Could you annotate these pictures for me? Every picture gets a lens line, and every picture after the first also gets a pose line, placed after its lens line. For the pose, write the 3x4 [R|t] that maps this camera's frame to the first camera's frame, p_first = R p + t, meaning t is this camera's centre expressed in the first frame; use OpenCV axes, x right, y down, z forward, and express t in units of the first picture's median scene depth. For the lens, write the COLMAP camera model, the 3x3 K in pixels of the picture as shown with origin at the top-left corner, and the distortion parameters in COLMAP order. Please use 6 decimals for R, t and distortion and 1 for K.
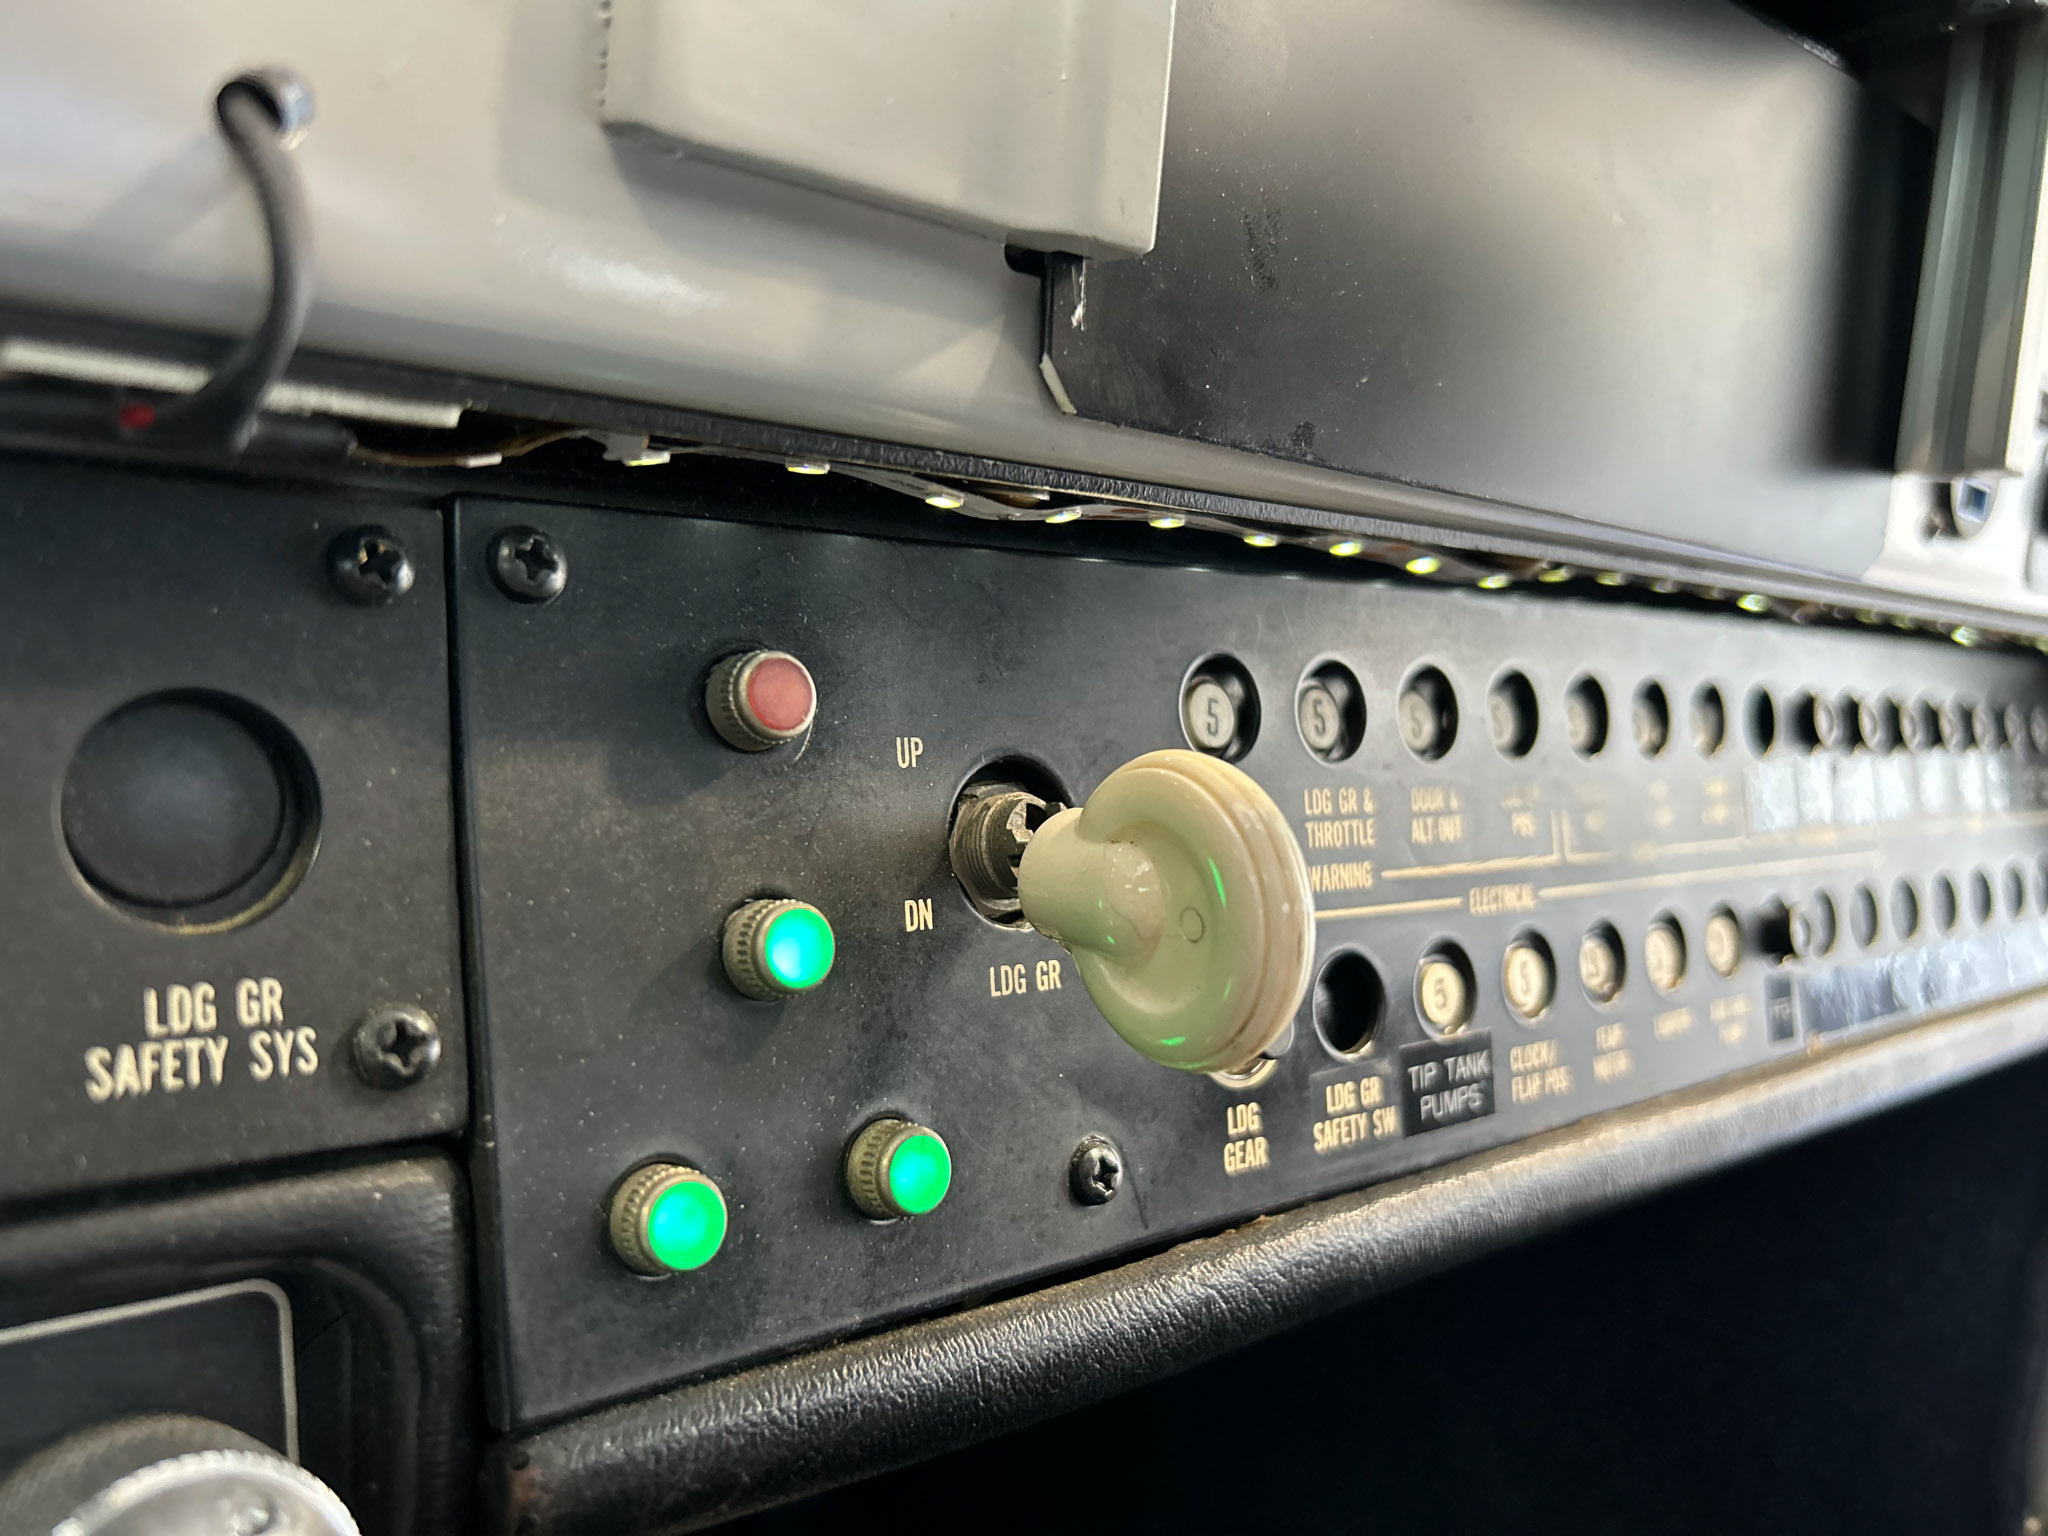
lens RADIAL K [[1613.0, 0, 1024.0], [0, 1613.0, 768.0], [0, 0, 1]] dist [-0.000096, -0.086468]
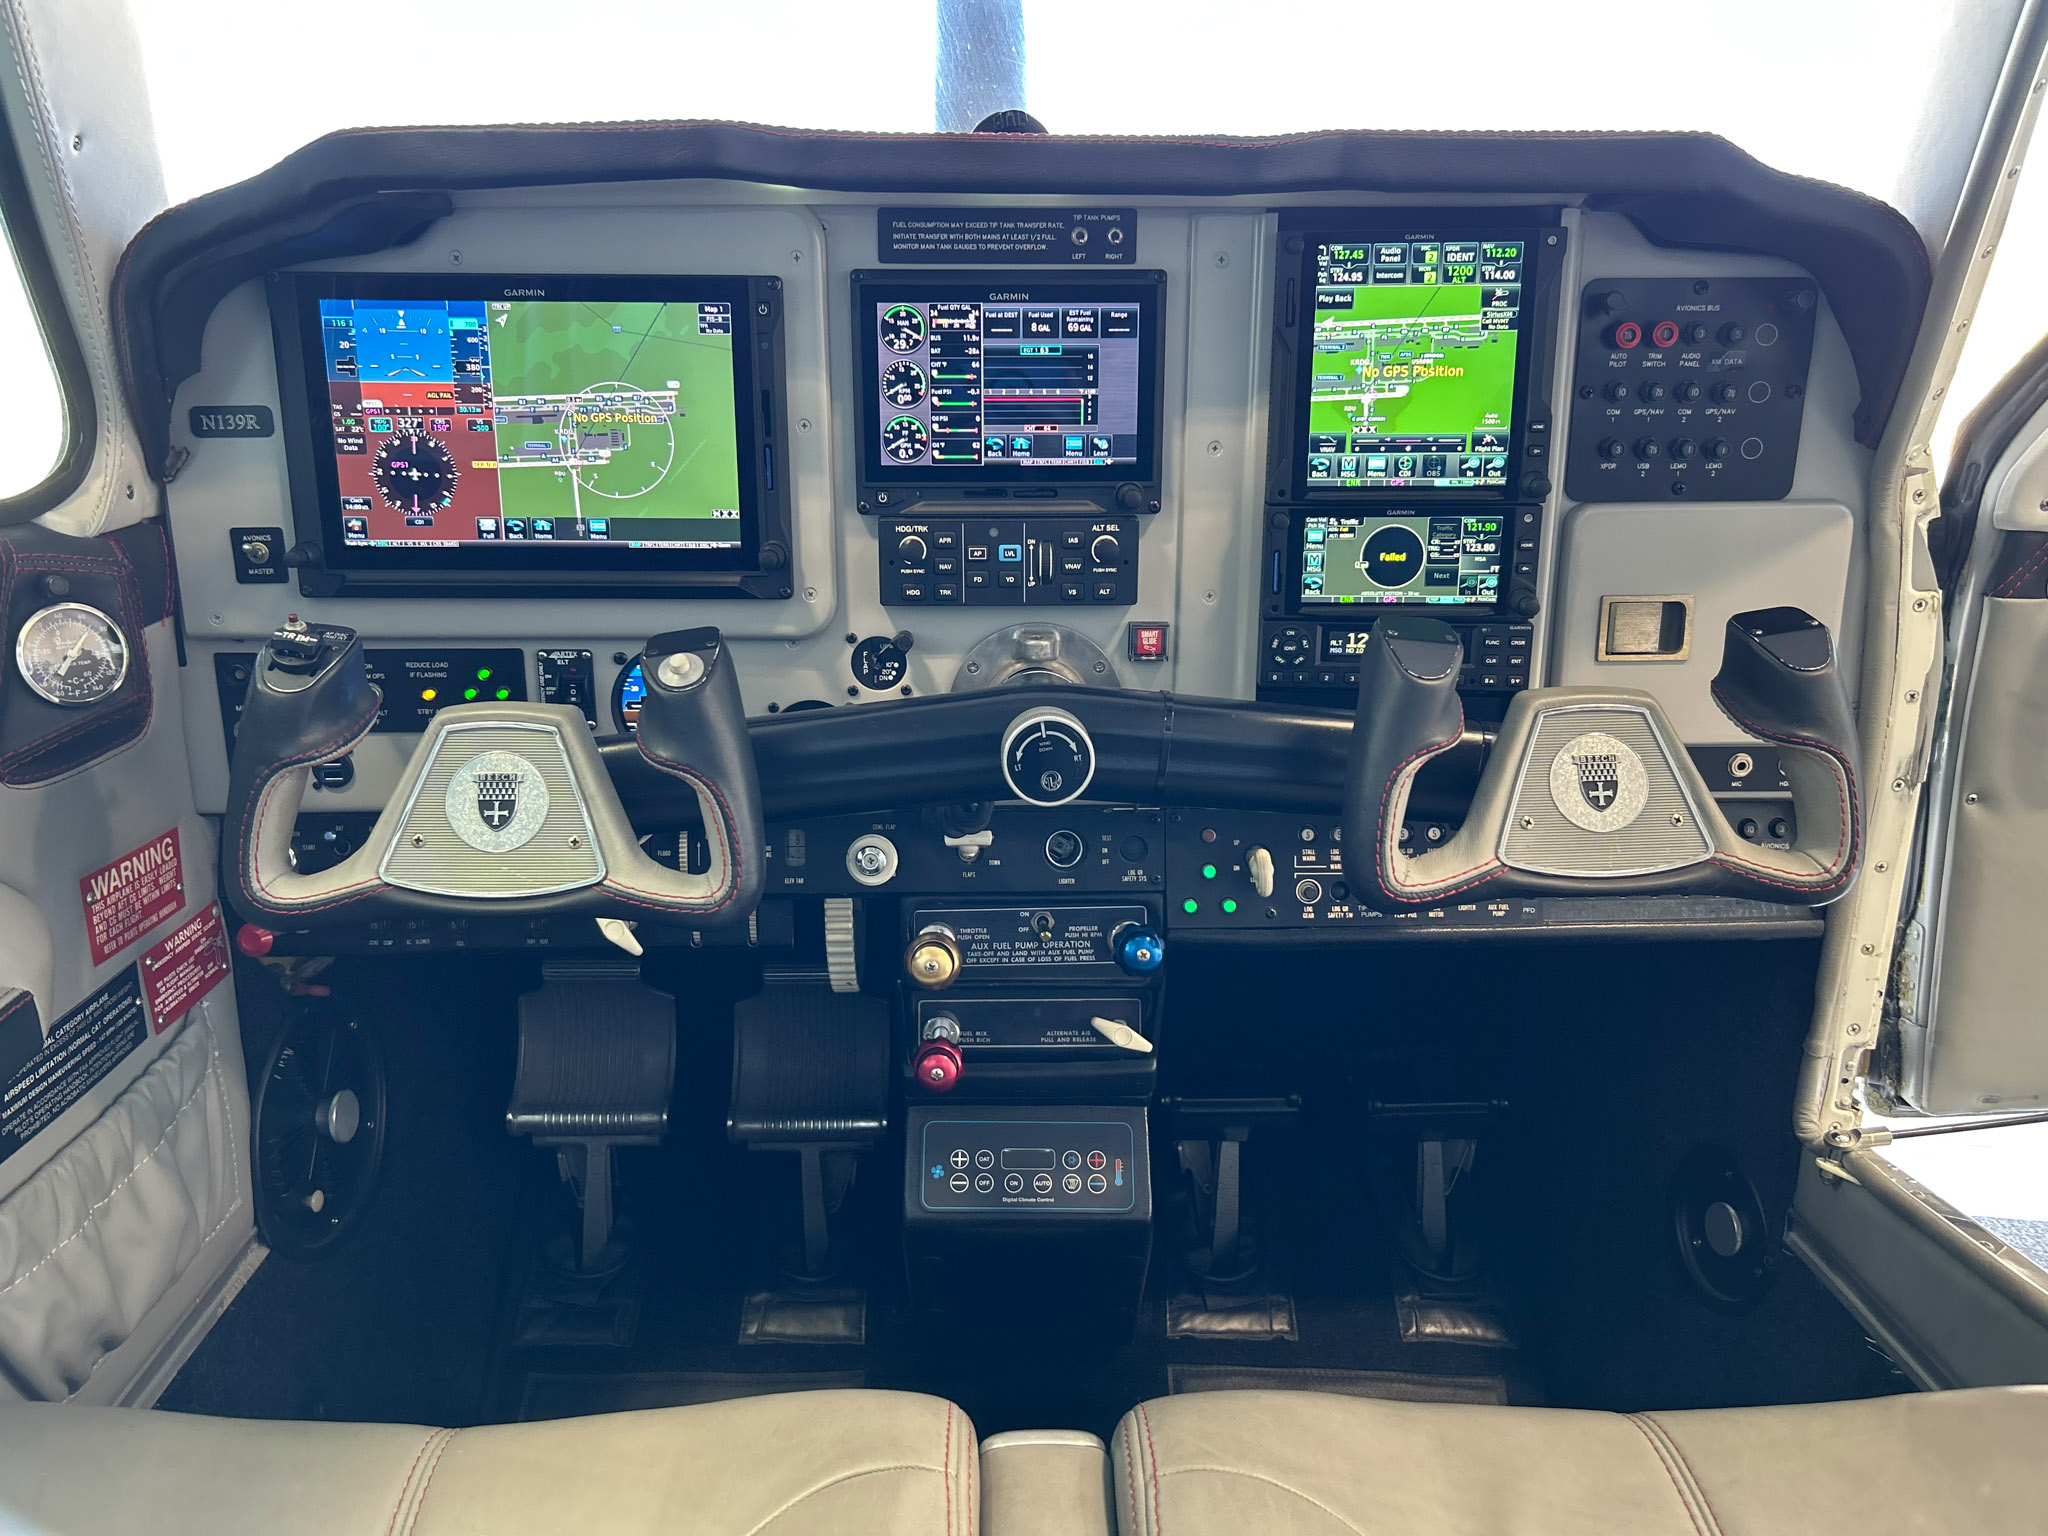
lens RADIAL K [[1503.5, 0, 1011.3], [0, 1503.5, 771.1], [0, 0, 1]] dist [0.098671, -0.216170]
pose [[0.774537, 0.081500, -0.627256, 3.330822], [0.000972, 0.991510, 0.130028, -1.202756], [0.632528, -0.101321, 0.767882, -4.640374]]
